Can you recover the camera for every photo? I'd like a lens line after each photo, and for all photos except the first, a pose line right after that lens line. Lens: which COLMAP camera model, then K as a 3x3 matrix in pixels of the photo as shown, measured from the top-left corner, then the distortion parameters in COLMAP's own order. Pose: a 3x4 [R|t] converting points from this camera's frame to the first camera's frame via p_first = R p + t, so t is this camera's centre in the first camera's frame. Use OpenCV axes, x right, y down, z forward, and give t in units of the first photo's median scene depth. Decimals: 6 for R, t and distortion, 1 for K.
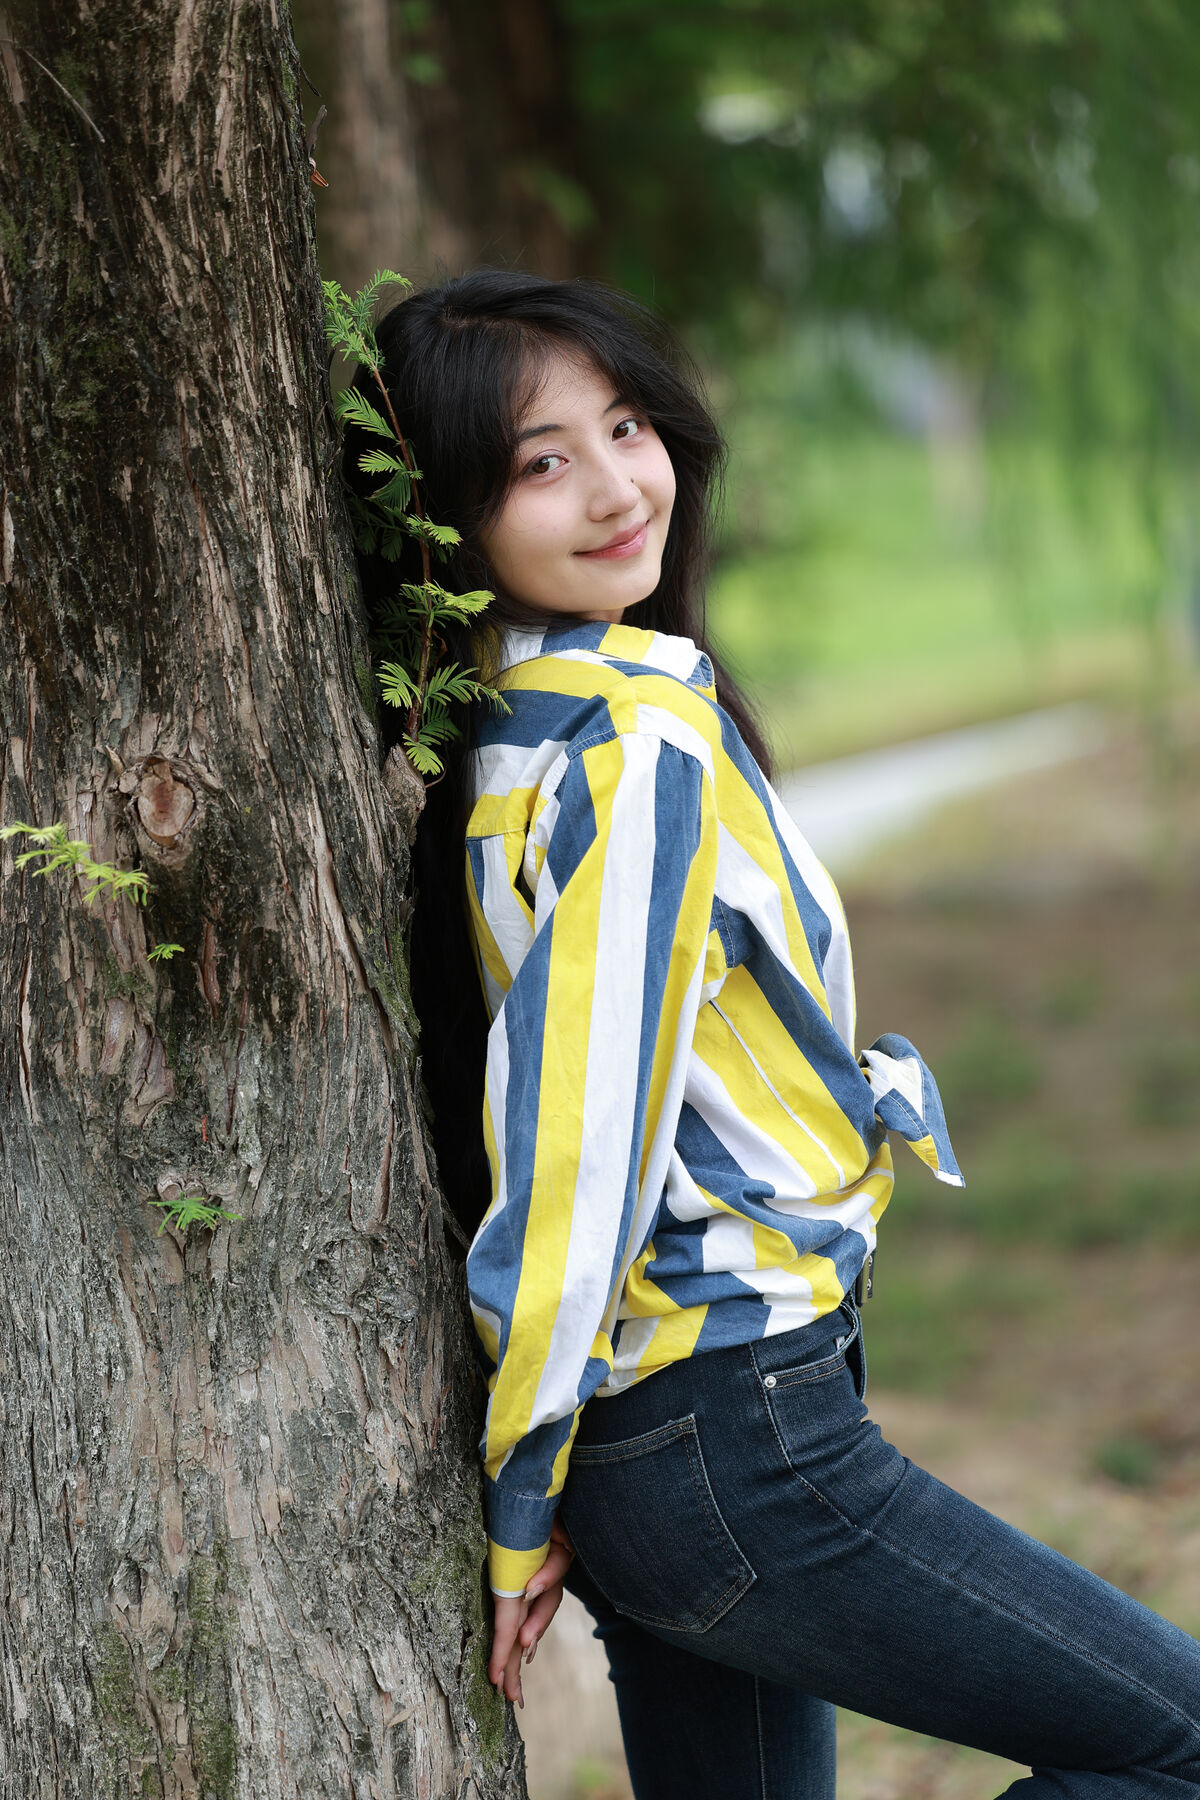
lens RADIAL K [[6311.7, 0, 599.0], [0, 6311.7, 904.7], [0, 0, 1]] dist [0.020238, 0.000000]
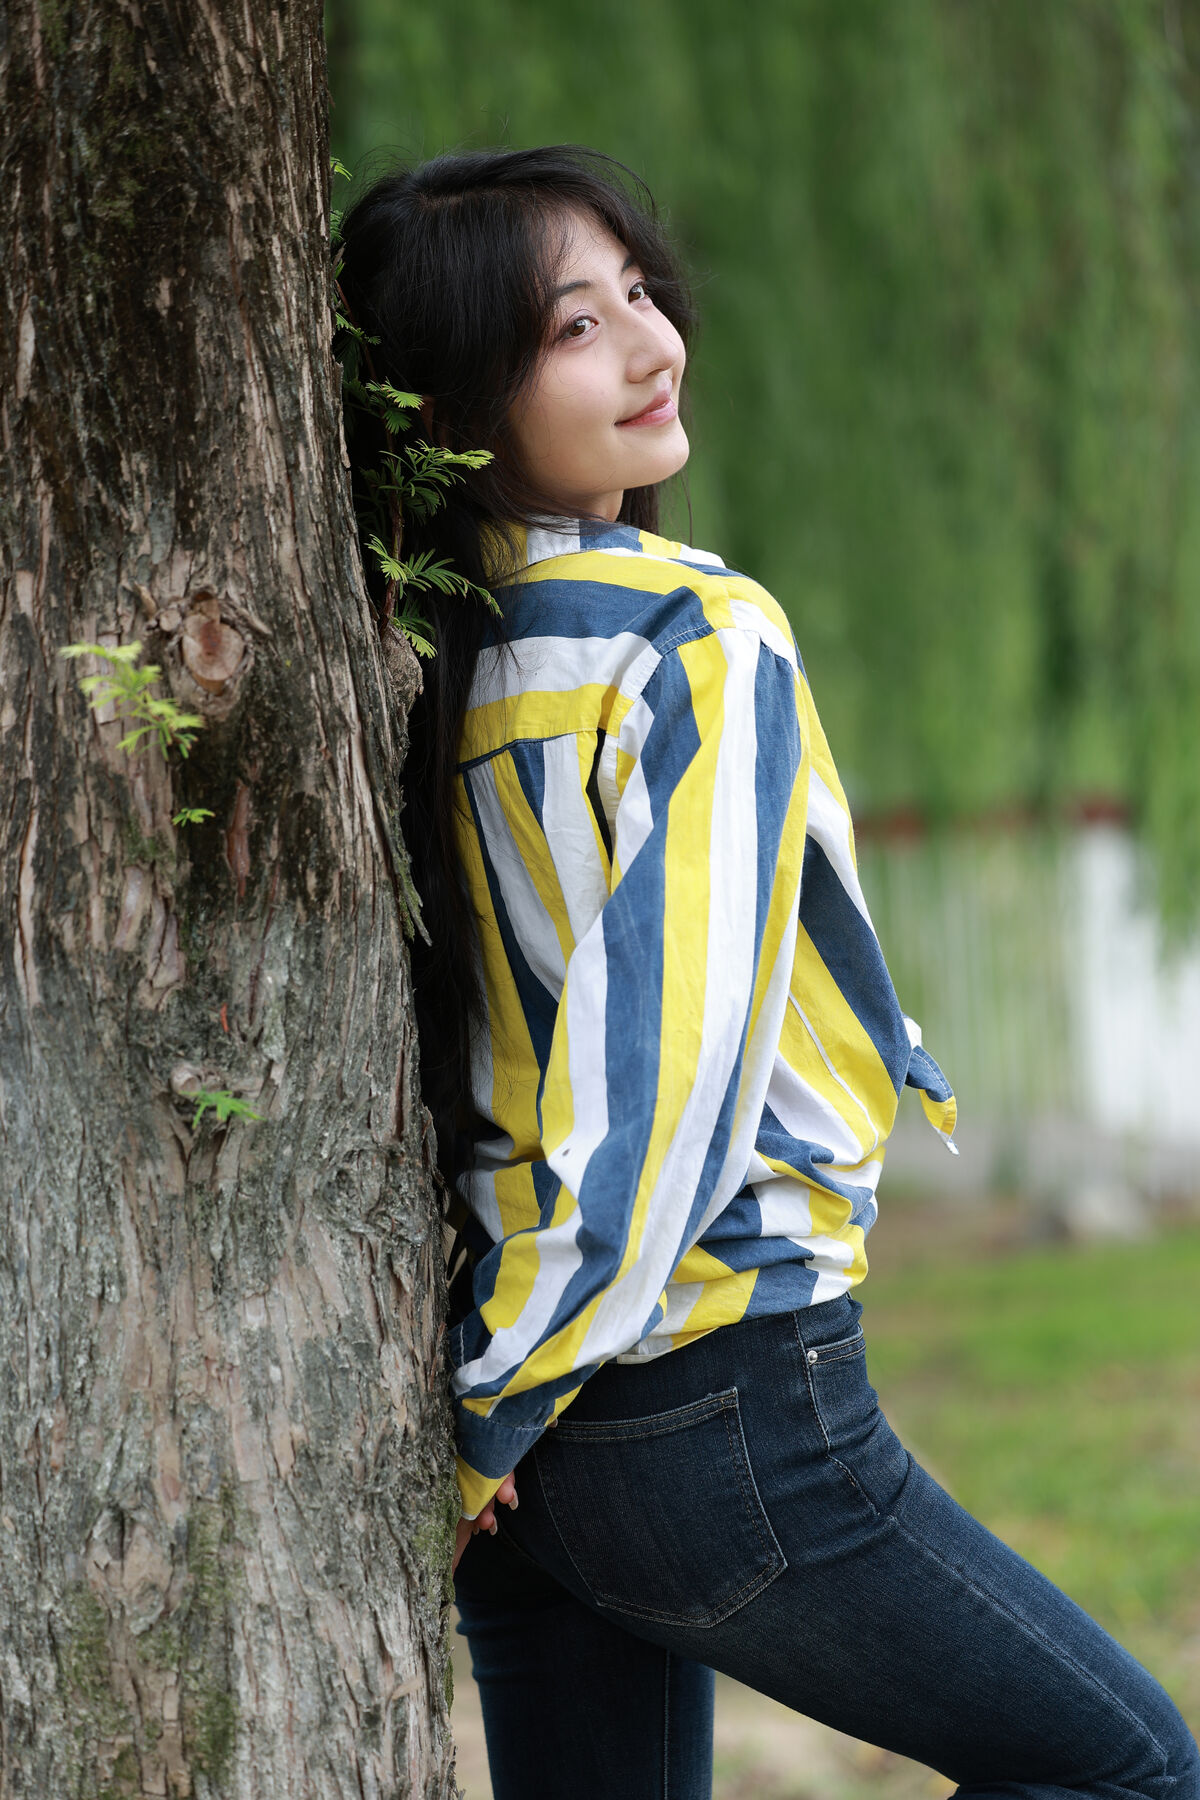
lens RADIAL K [[4967.7, 0, 601.9], [0, 4967.7, 905.9], [0, 0, 1]] dist [0.005700, 0.000000]
pose [[0.943489, 0.048033, 0.327905, -0.242569], [-0.012646, 0.993938, -0.109209, 0.095614], [-0.331163, 0.098890, 0.938377, 0.321742]]
